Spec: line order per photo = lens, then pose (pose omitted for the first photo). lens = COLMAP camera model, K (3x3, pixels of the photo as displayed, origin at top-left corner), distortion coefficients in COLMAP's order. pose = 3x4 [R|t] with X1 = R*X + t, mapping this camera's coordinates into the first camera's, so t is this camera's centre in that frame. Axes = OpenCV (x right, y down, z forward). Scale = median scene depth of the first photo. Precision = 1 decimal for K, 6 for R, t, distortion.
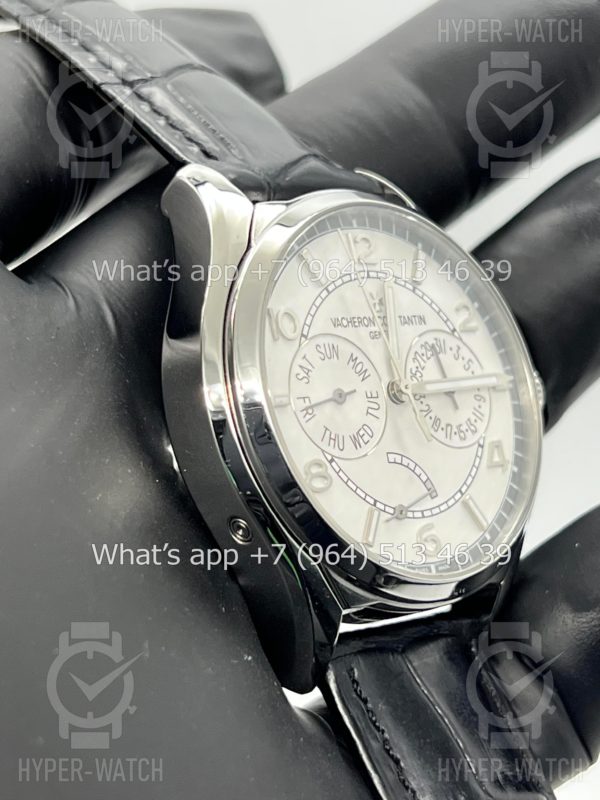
lens RADIAL K [[1867.6, 0, 298.1], [0, 1867.6, 396.0], [0, 0, 1]] dist [0.253195, 0.000000]
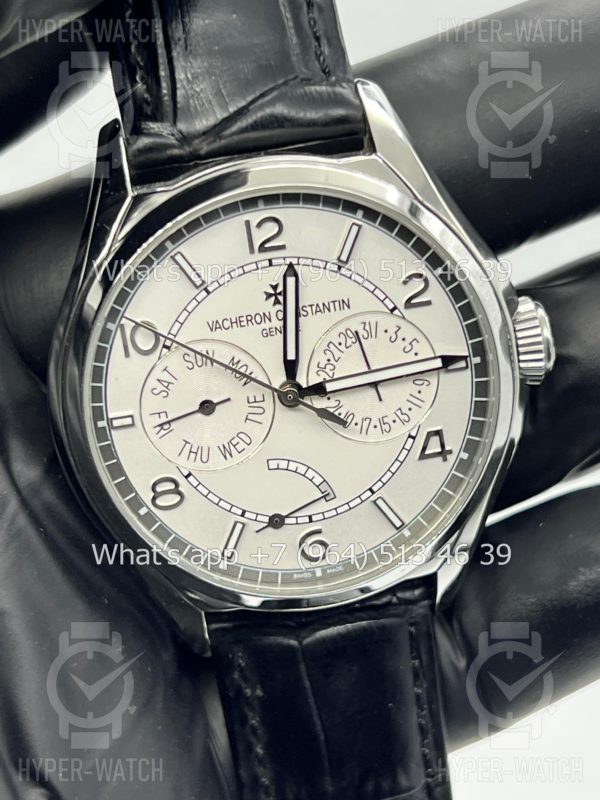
lens RADIAL K [[1867.6, 0, 300.6], [0, 1867.6, 400.9], [0, 0, 1]] dist [0.253195, 0.000000]
pose [[0.815718, 0.201350, -0.542275, 0.572648], [0.070634, 0.895776, 0.438858, -0.414507], [0.574121, -0.396287, 0.716478, 0.330806]]
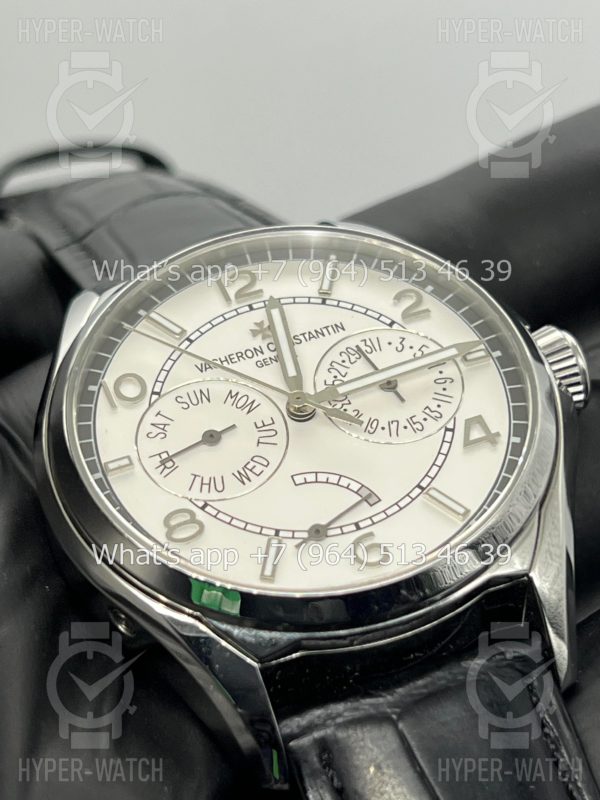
lens RADIAL K [[1867.6, 0, 299.4], [0, 1867.6, 405.4], [0, 0, 1]] dist [0.253195, 0.000000]
pose [[0.752647, -0.454974, -0.475941, 0.455138], [0.300926, 0.880635, -0.365959, 0.304802], [0.585633, 0.132215, 0.799721, 0.333589]]
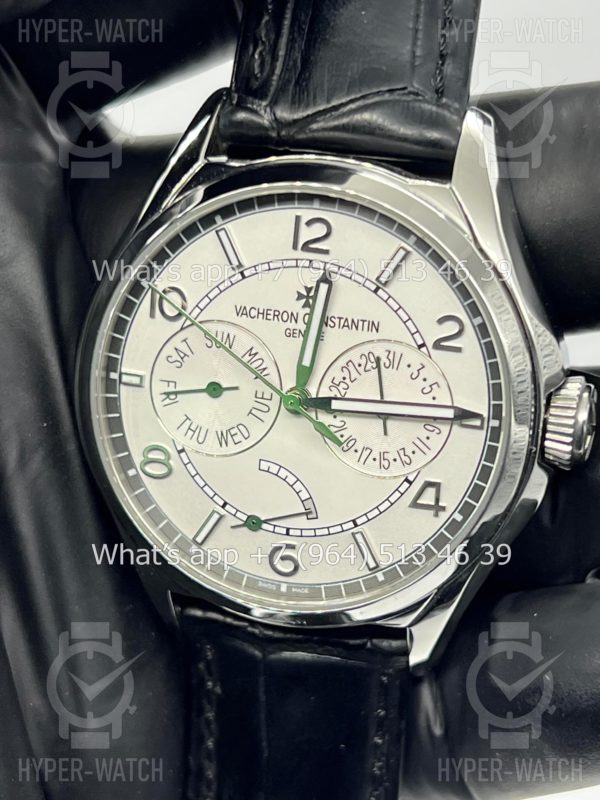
lens RADIAL K [[1867.6, 0, 304.6], [0, 1867.6, 400.7], [0, 0, 1]] dist [0.253195, 0.000000]
pose [[0.538174, 0.393056, -0.745571, 0.740685], [-0.068797, 0.902134, 0.425935, -0.393529], [0.840021, -0.177934, 0.512546, 0.540498]]
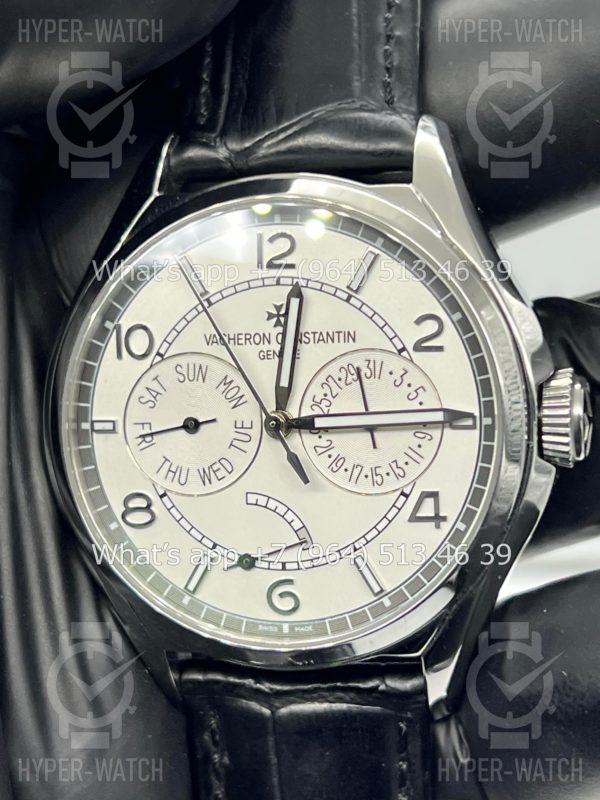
lens RADIAL K [[1867.6, 0, 285.1], [0, 1867.6, 397.2], [0, 0, 1]] dist [0.253195, 0.000000]
pose [[0.579828, 0.221723, -0.783989, 0.740794], [0.026891, 0.956525, 0.290407, -0.269186], [0.814295, -0.189468, 0.548658, 0.531500]]
